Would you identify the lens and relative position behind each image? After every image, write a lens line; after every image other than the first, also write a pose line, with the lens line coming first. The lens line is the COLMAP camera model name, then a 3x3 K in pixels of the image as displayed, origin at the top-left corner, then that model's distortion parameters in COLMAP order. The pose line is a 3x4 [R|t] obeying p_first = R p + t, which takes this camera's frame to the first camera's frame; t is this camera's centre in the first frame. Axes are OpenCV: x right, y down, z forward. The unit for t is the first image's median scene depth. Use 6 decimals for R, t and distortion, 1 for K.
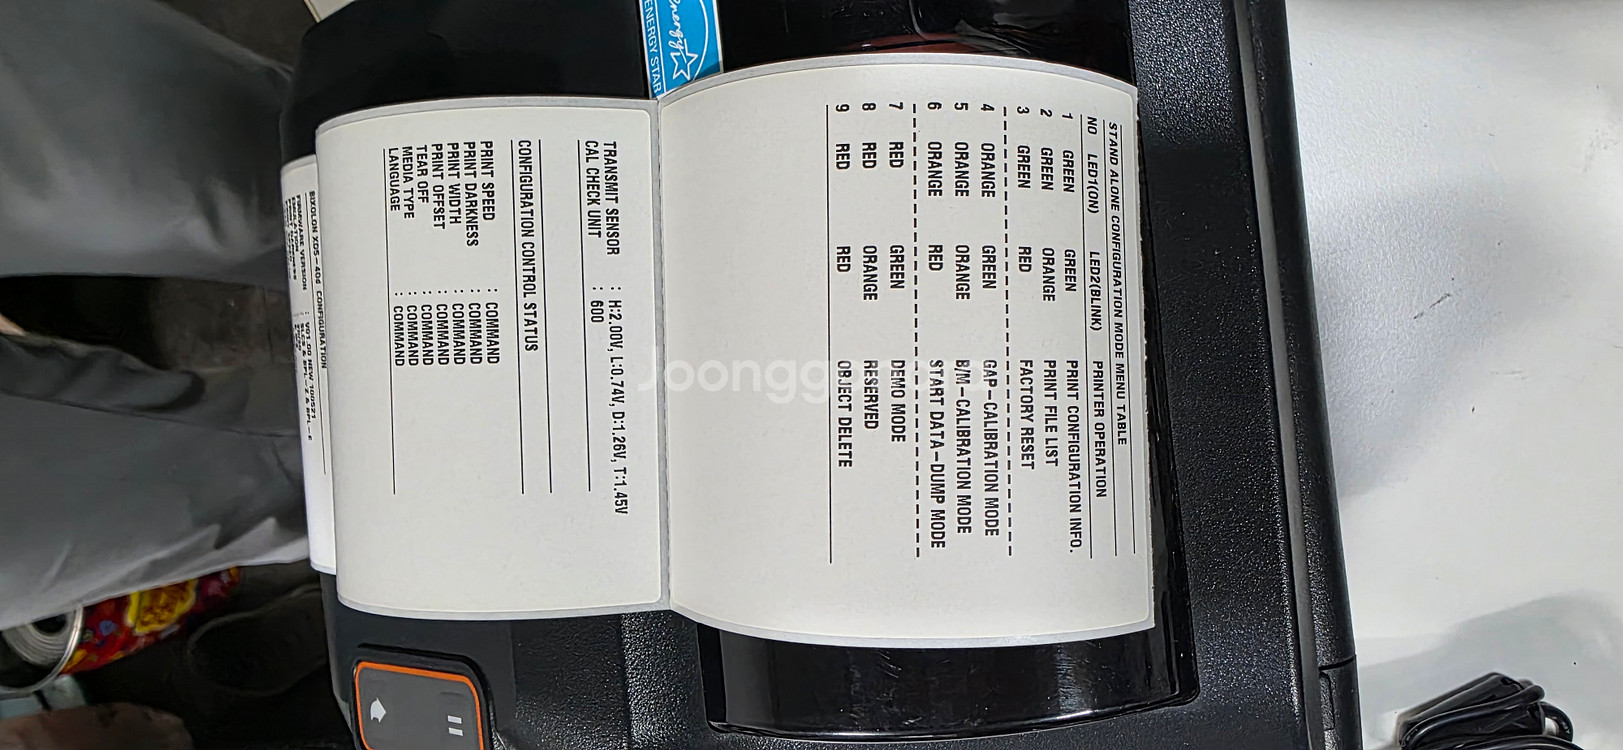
lens RADIAL K [[979.1, 0, 811.5], [0, 979.1, 375.0], [0, 0, 1]] dist [0.001567, 0.002932]
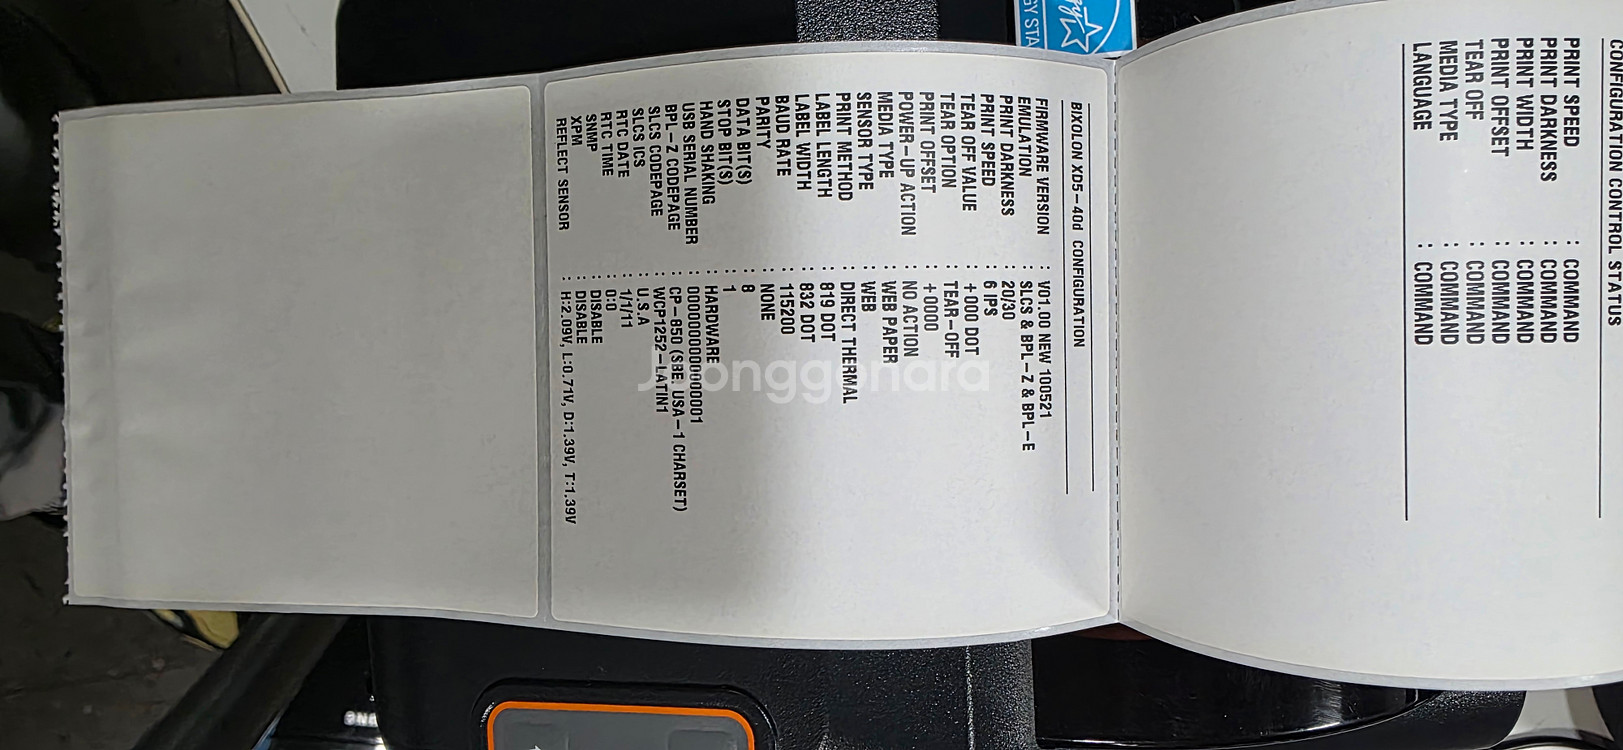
lens RADIAL K [[979.1, 0, 811.5], [0, 979.1, 375.0], [0, 0, 1]] dist [0.001567, 0.002932]
pose [[0.984572, 0.000516, 0.174979, -1.012968], [-0.000619, 1.000000, 0.000537, 0.012636], [-0.174979, -0.000637, 0.984572, 0.376085]]
